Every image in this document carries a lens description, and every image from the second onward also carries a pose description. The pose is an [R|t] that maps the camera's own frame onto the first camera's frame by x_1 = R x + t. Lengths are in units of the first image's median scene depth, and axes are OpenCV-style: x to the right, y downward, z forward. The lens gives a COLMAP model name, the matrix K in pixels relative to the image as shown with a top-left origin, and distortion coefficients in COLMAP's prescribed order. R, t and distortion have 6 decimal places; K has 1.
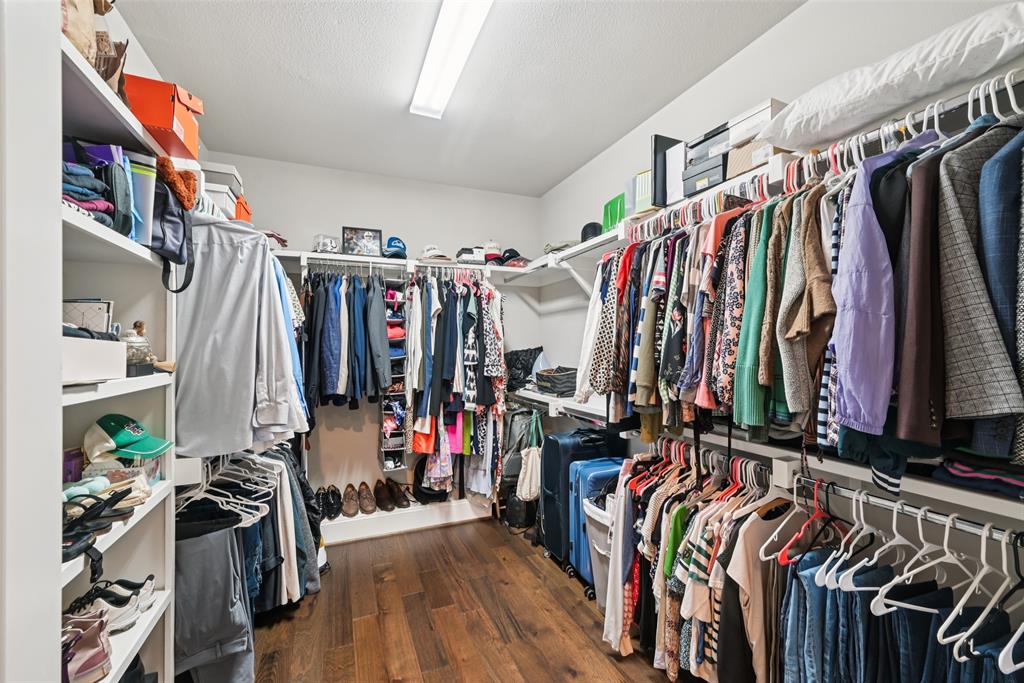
lens RADIAL K [[419.7, 0, 513.8], [0, 419.7, 343.7], [0, 0, 1]] dist [-0.004650, 0.000066]
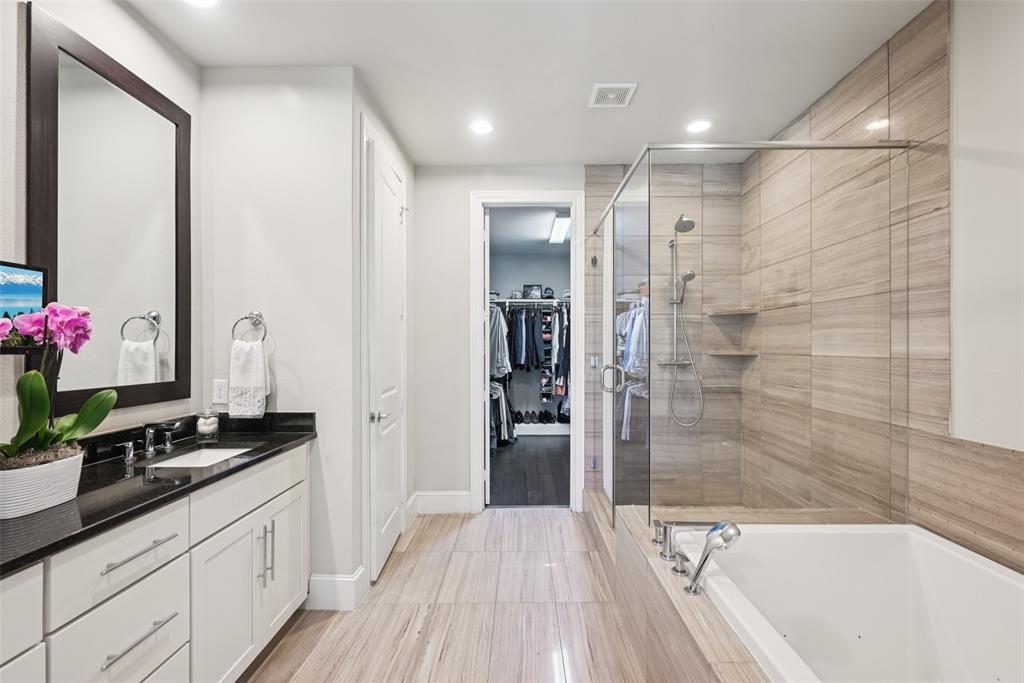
lens RADIAL K [[483.1, 0, 513.9], [0, 483.1, 347.3], [0, 0, 1]] dist [-0.001608, 0.001608]
pose [[0.913787, 0.005663, -0.406155, 0.529177], [0.000222, 0.999896, 0.014440, -0.006437], [0.406194, -0.013286, 0.913690, -1.228414]]
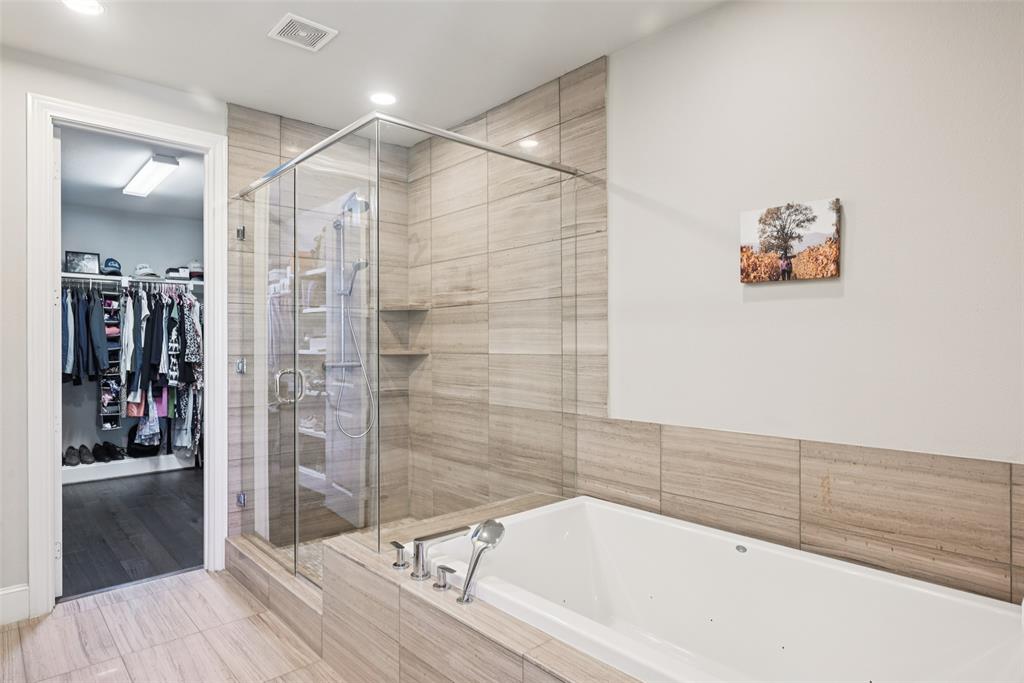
lens RADIAL K [[590.4, 0, 517.9], [0, 590.4, 344.5], [0, 0, 1]] dist [0.000604, -0.003467]
pose [[0.944162, 0.002582, 0.329470, 0.338788], [-0.005784, 0.999945, 0.008737, -0.006011], [-0.329430, -0.010155, 0.944125, -1.270841]]
